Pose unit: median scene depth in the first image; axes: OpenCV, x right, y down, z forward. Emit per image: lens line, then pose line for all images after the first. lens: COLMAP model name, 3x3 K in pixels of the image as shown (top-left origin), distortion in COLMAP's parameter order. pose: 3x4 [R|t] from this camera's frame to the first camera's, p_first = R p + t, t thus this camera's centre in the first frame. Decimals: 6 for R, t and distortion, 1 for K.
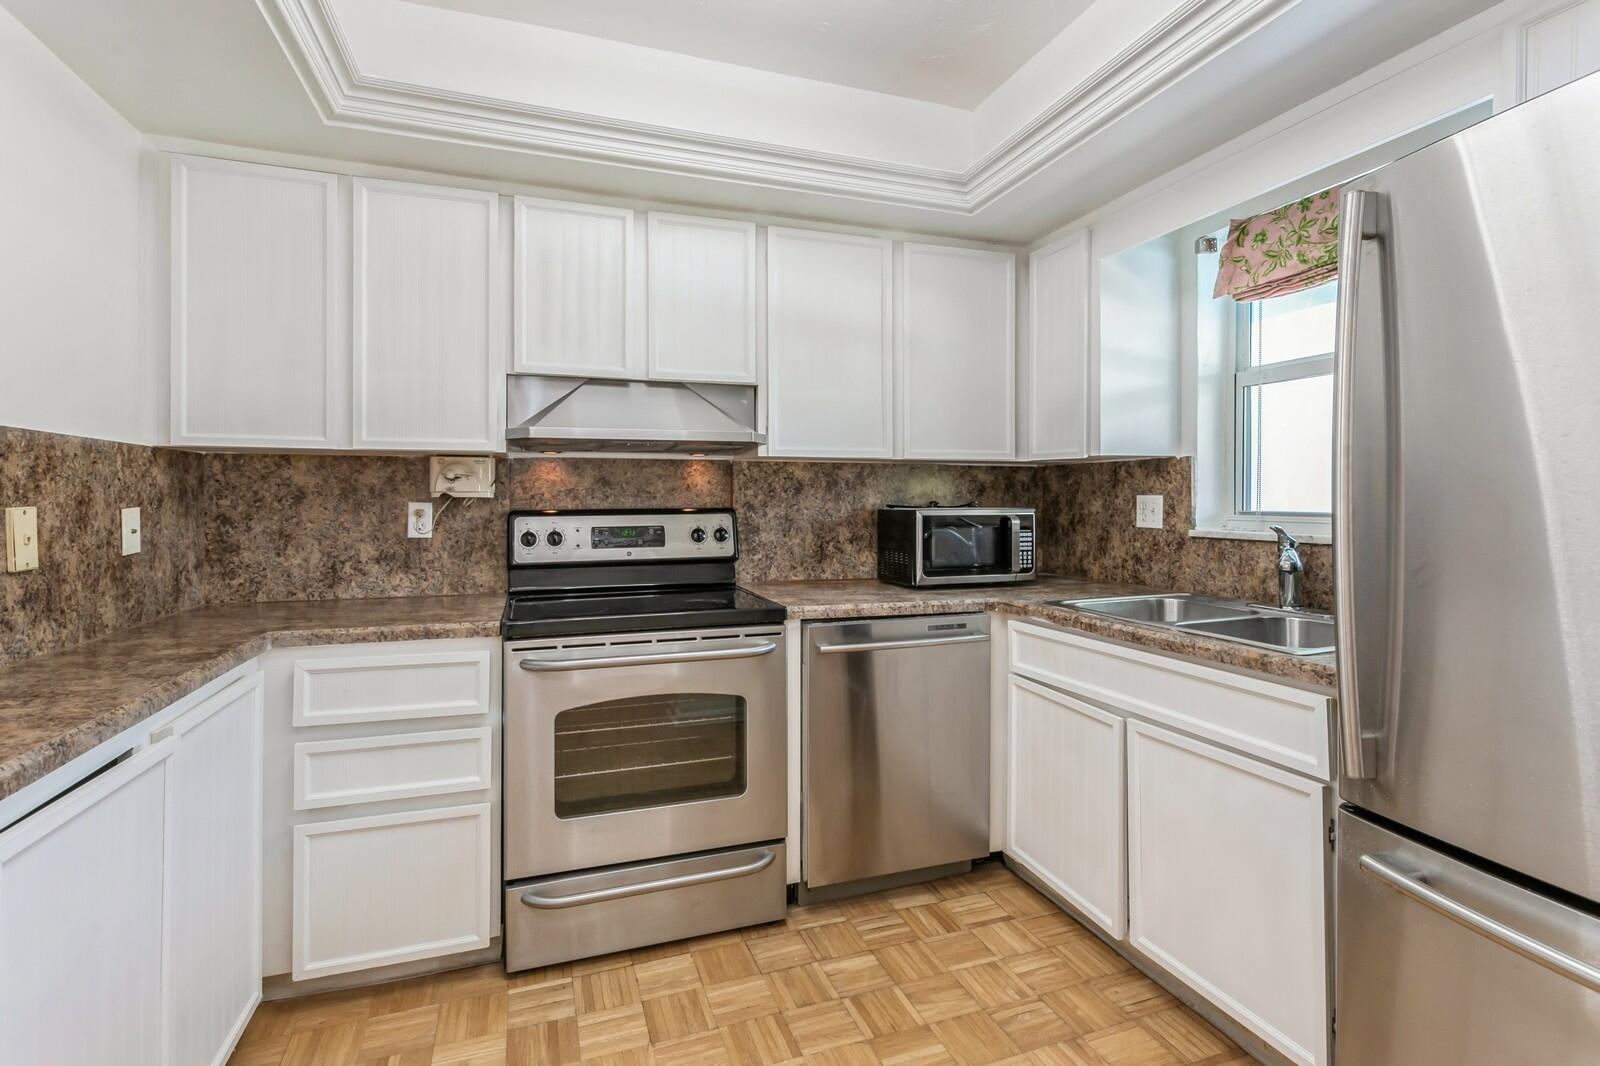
lens RADIAL K [[766.2, 0, 798.5], [0, 766.2, 499.8], [0, 0, 1]] dist [0.000818, 0.002113]
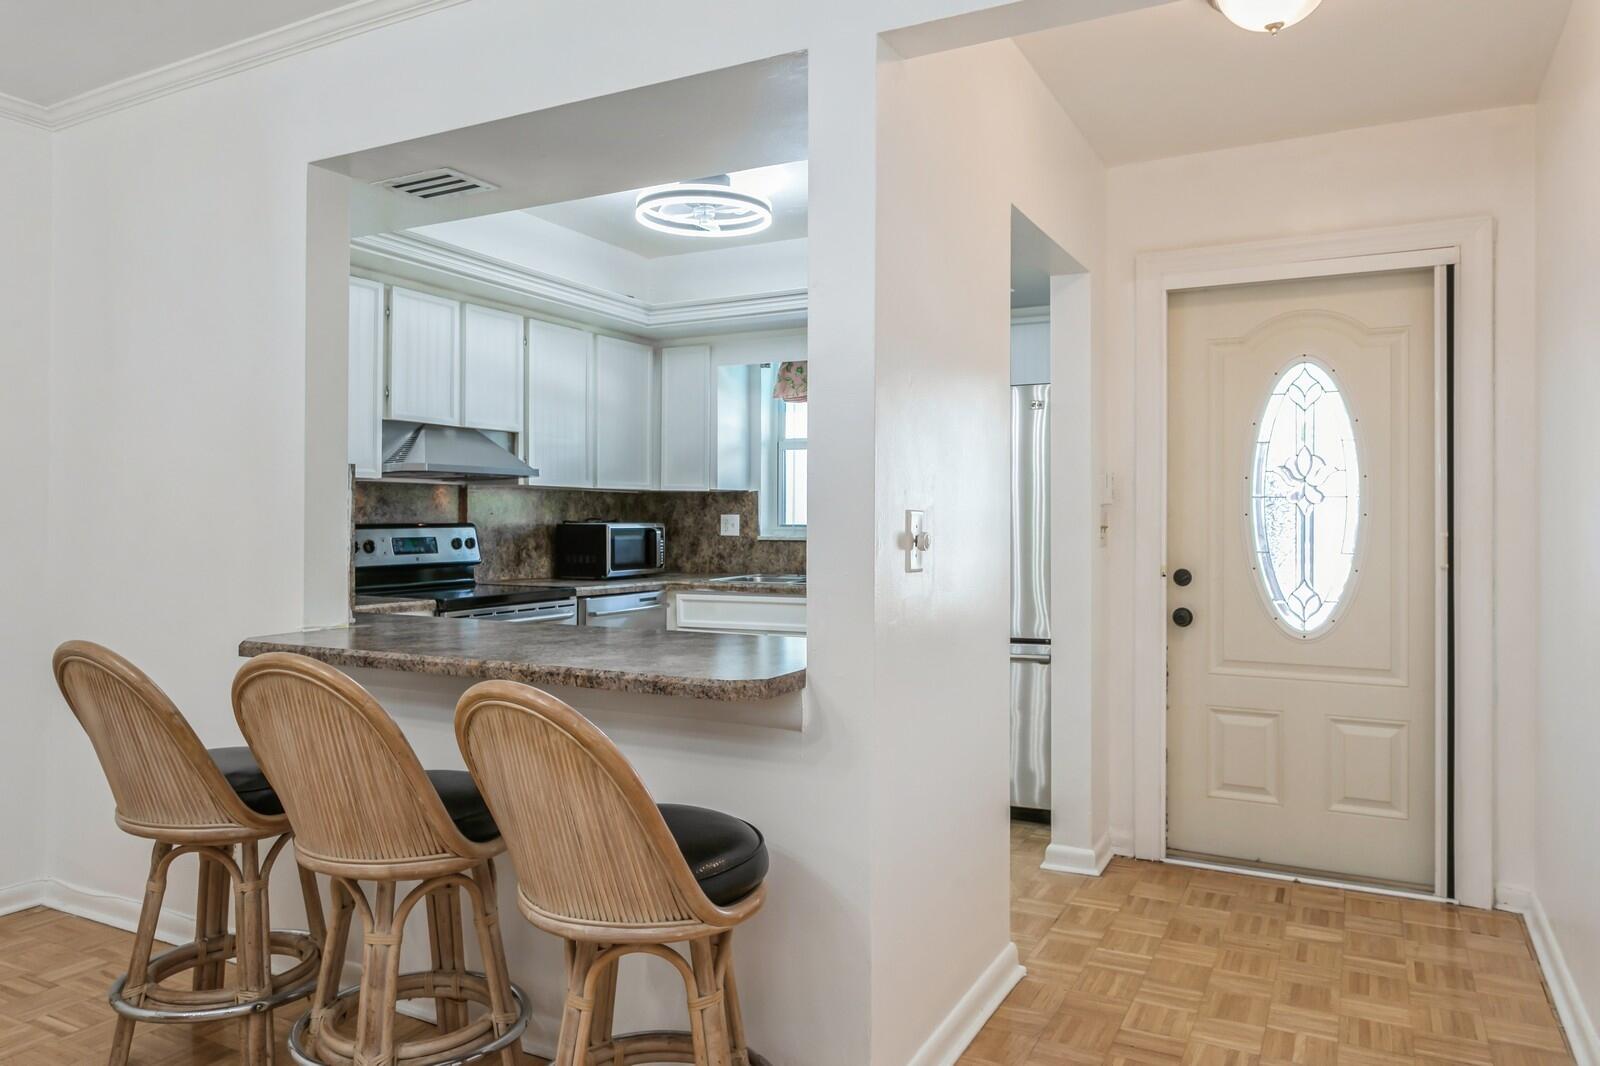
lens RADIAL K [[1085.3, 0, 799.0], [0, 1085.3, 527.1], [0, 0, 1]] dist [-0.001232, -0.000018]
pose [[0.729647, -0.002715, 0.683819, -1.037694], [-0.000927, 0.999987, 0.004959, 0.009066], [-0.683824, -0.004252, 0.729635, -0.772754]]
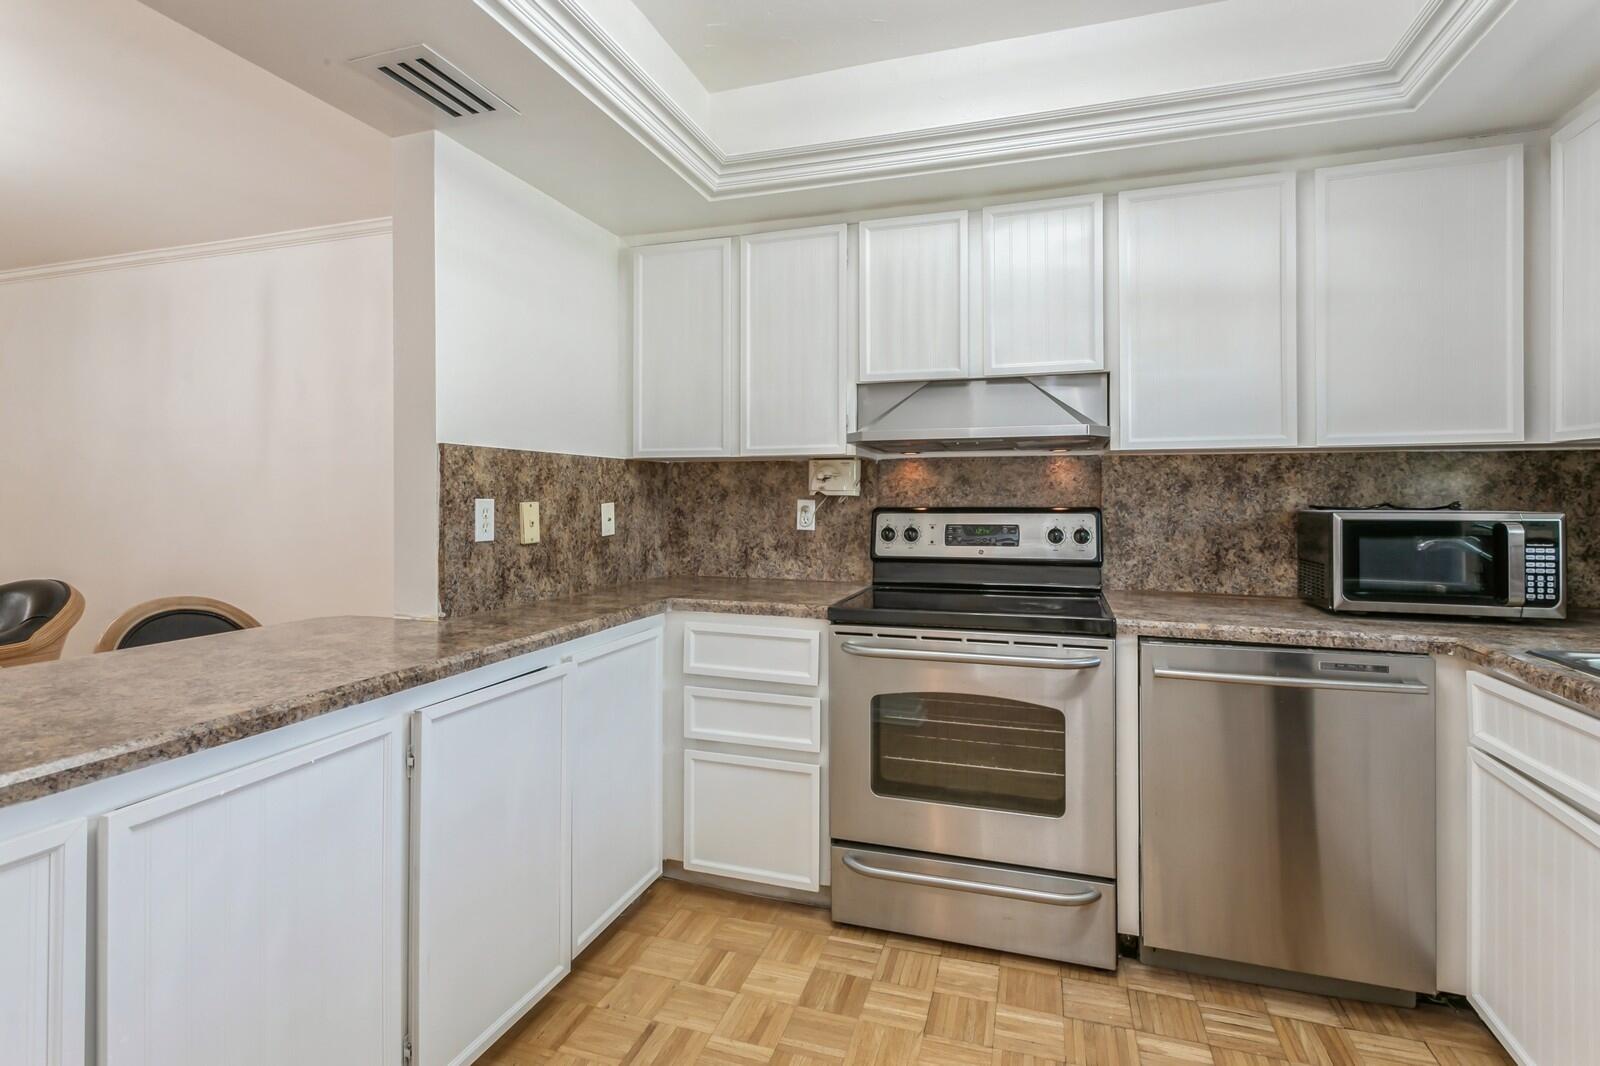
lens RADIAL K [[766.2, 0, 801.0], [0, 766.2, 496.1], [0, 0, 1]] dist [0.000818, 0.002113]
pose [[0.796998, 0.001233, -0.603981, 0.206576], [-0.002265, 0.999997, -0.000947, -0.001170], [0.603978, 0.002123, 0.796998, 0.063570]]
